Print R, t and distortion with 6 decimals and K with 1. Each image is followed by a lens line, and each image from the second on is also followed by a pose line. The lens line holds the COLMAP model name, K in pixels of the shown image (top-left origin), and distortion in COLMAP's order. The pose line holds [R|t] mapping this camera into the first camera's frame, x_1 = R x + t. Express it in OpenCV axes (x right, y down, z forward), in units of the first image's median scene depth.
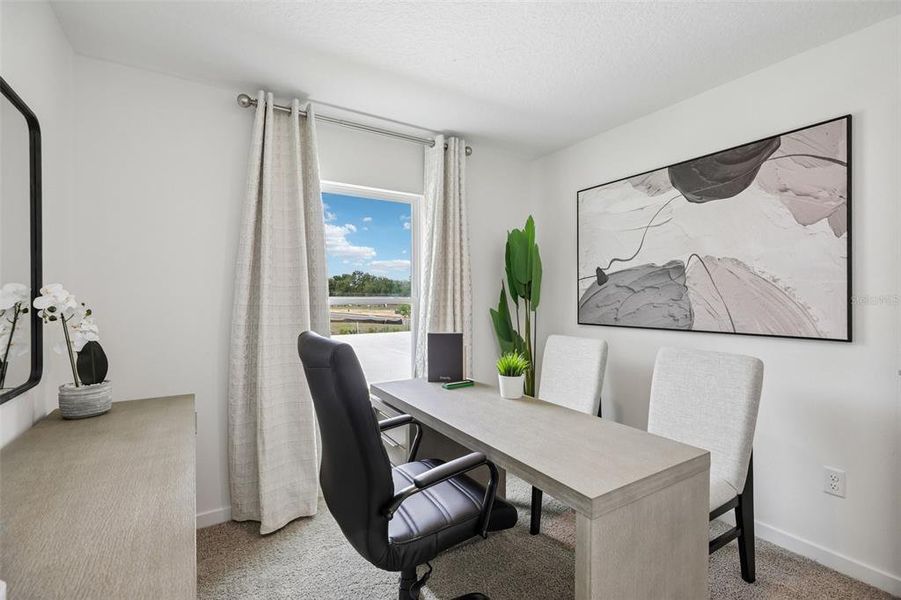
lens RADIAL K [[402.9, 0, 452.8], [0, 402.9, 295.6], [0, 0, 1]] dist [0.000750, 0.000121]
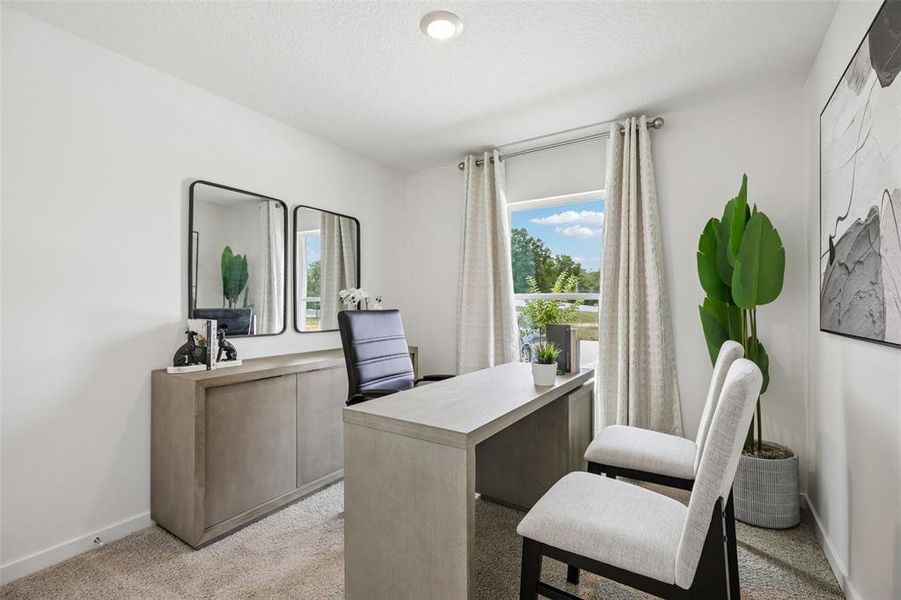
lens RADIAL K [[402.9, 0, 452.8], [0, 402.9, 295.6], [0, 0, 1]] dist [0.000750, 0.000121]
pose [[0.413399, -0.014014, -0.910442, 0.758309], [-0.003109, 0.999854, -0.016802, 0.034640], [0.910545, 0.009777, 0.413295, 0.282981]]
